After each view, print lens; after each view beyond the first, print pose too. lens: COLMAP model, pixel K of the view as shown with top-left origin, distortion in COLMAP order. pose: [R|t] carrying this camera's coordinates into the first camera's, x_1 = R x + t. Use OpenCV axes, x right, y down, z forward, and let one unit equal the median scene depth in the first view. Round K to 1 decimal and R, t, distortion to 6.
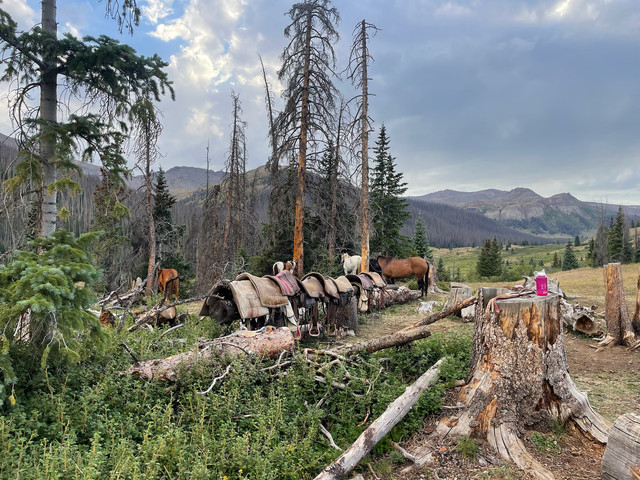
lens RADIAL K [[479.3, 0, 318.3], [0, 479.3, 240.7], [0, 0, 1]] dist [0.067465, -0.003842]
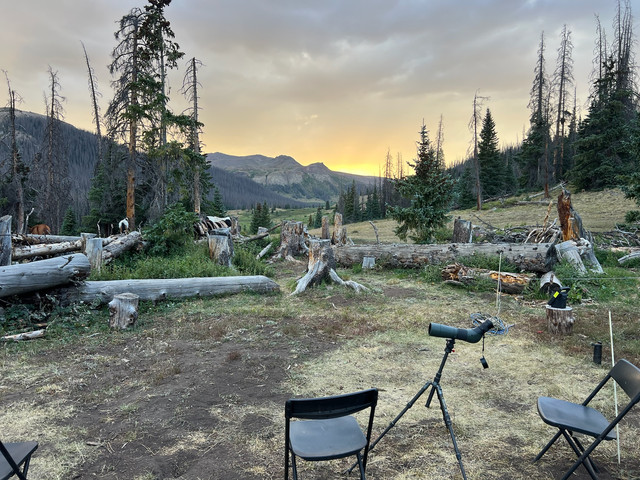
lens RADIAL K [[489.5, 0, 319.8], [0, 489.5, 240.4], [0, 0, 1]] dist [-0.037365, -0.000419]
pose [[0.891537, -0.019518, 0.452527, -0.133057], [-0.014910, 0.997265, 0.072388, -0.002237], [-0.452702, -0.071283, 0.888808, -0.293323]]
